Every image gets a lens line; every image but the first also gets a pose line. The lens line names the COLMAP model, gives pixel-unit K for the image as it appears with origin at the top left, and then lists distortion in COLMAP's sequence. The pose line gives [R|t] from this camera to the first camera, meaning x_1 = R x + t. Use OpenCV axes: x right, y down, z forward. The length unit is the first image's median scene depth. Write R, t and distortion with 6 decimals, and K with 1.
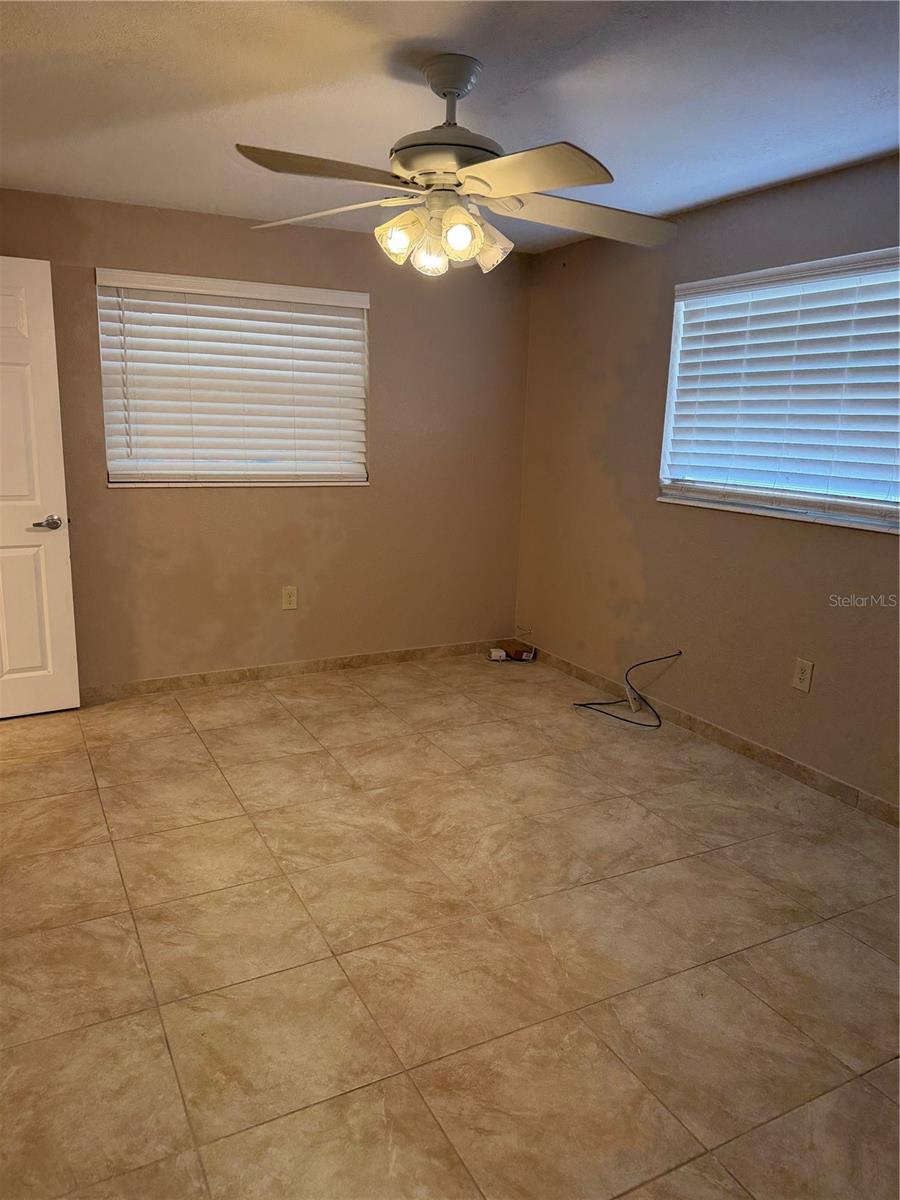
lens RADIAL K [[853.8, 0, 450.3], [0, 853.8, 605.4], [0, 0, 1]] dist [0.062984, -0.090556]
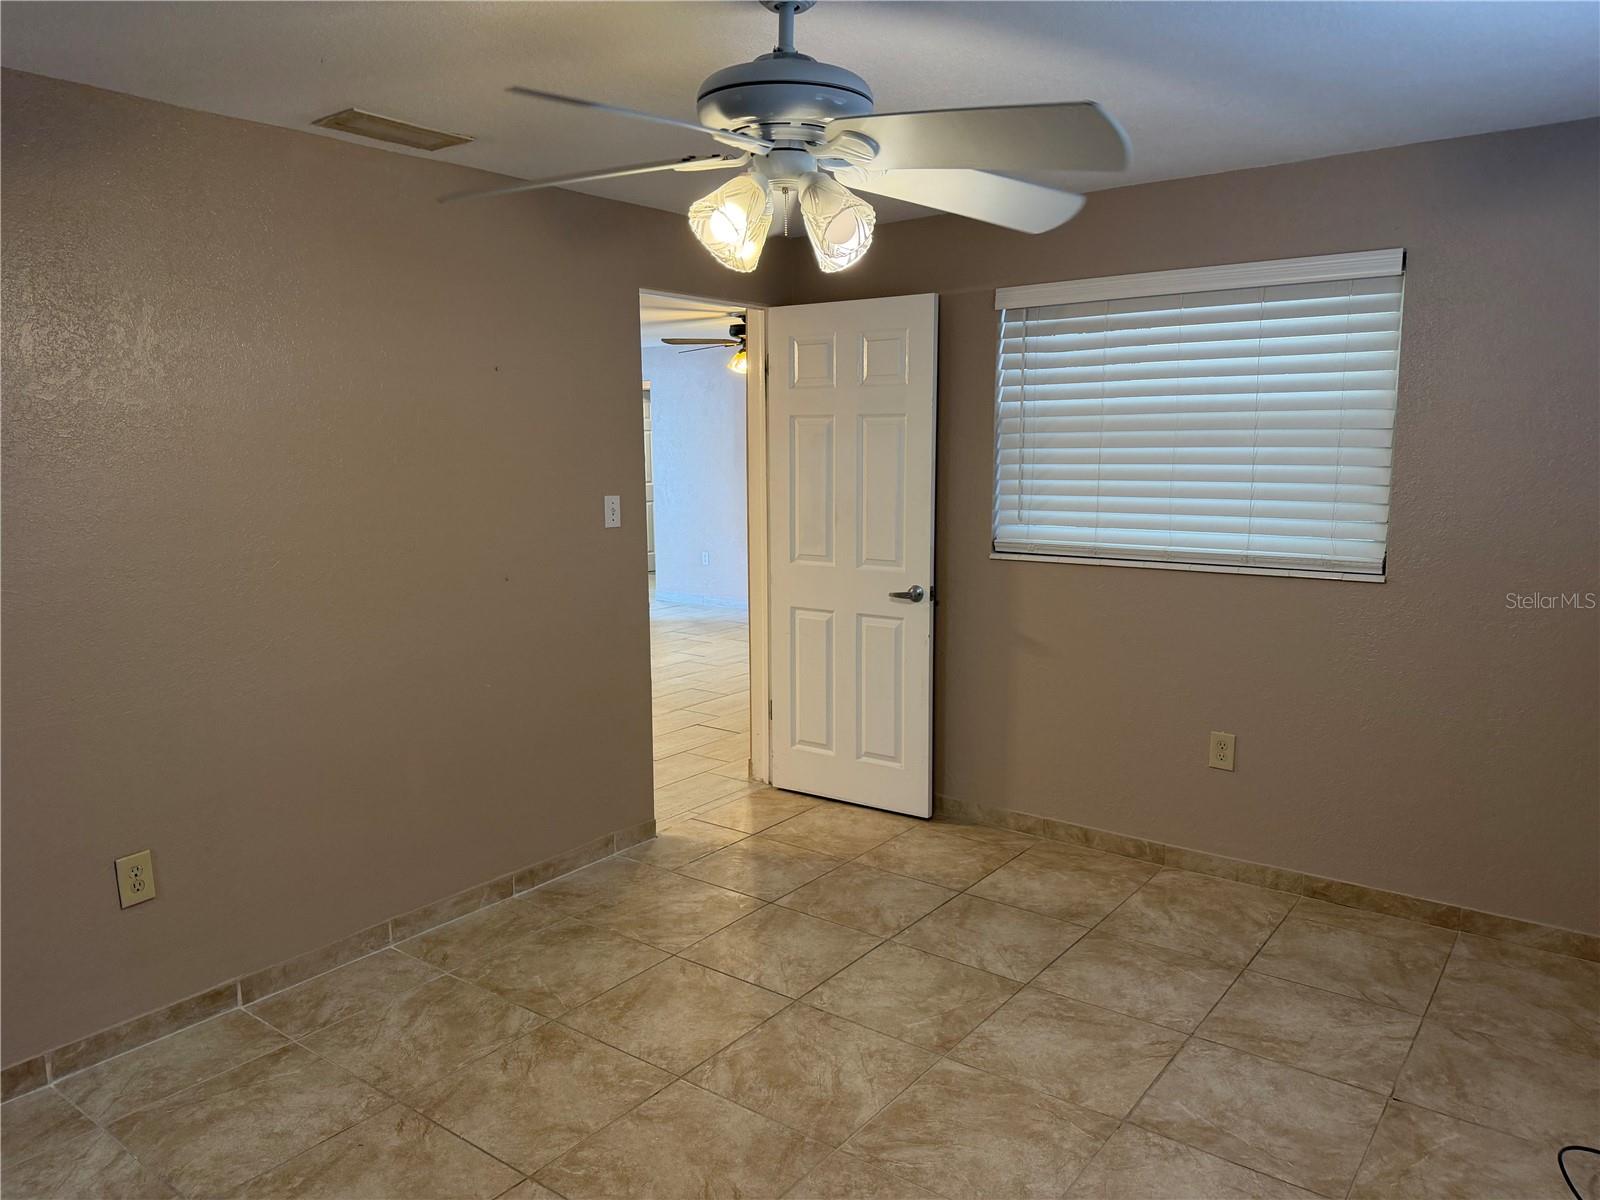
lens RADIAL K [[1138.4, 0, 810.8], [0, 1138.4, 589.6], [0, 0, 1]] dist [0.062984, -0.090556]
pose [[0.415793, 0.097445, -0.904224, 0.515579], [-0.176762, 0.983942, 0.024754, -0.110460], [0.892116, 0.149540, 0.426341, 0.429581]]
